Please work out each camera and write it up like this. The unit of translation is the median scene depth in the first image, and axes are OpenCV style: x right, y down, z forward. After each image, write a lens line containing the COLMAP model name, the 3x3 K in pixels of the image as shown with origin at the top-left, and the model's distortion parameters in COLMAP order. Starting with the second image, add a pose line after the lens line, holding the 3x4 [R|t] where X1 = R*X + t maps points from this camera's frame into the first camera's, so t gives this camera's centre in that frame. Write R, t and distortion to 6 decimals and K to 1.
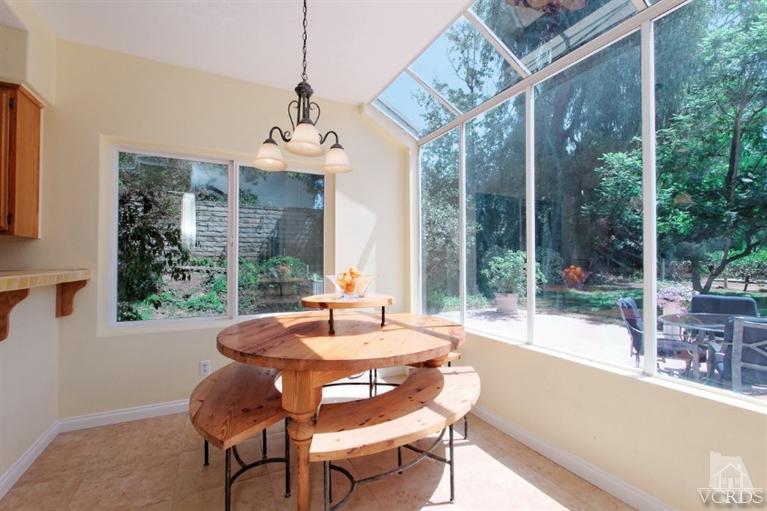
lens RADIAL K [[355.1, 0, 383.1], [0, 355.1, 258.2], [0, 0, 1]] dist [-0.000544, 0.000076]
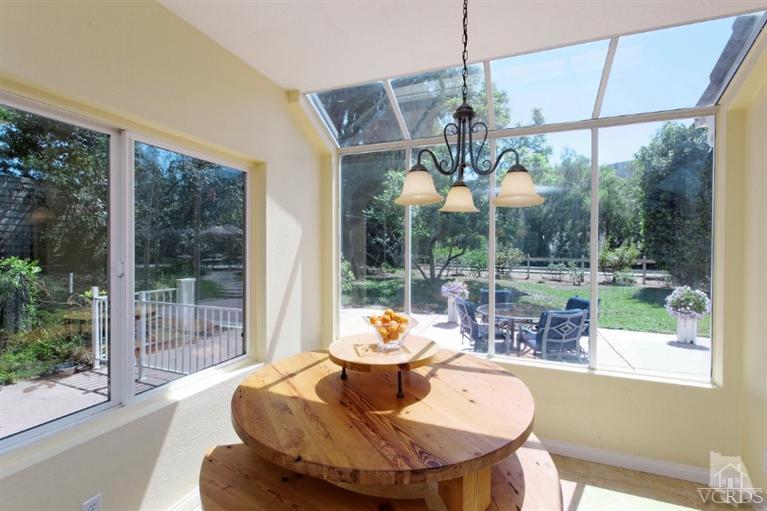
lens RADIAL K [[345.0, 0, 397.2], [0, 345.0, 255.4], [0, 0, 1]] dist [0.001840, 0.000524]
pose [[0.734635, -0.002857, 0.678456, -0.410746], [-0.017988, 0.999558, 0.023687, -0.081384], [-0.678224, -0.029605, 0.734259, 0.247661]]
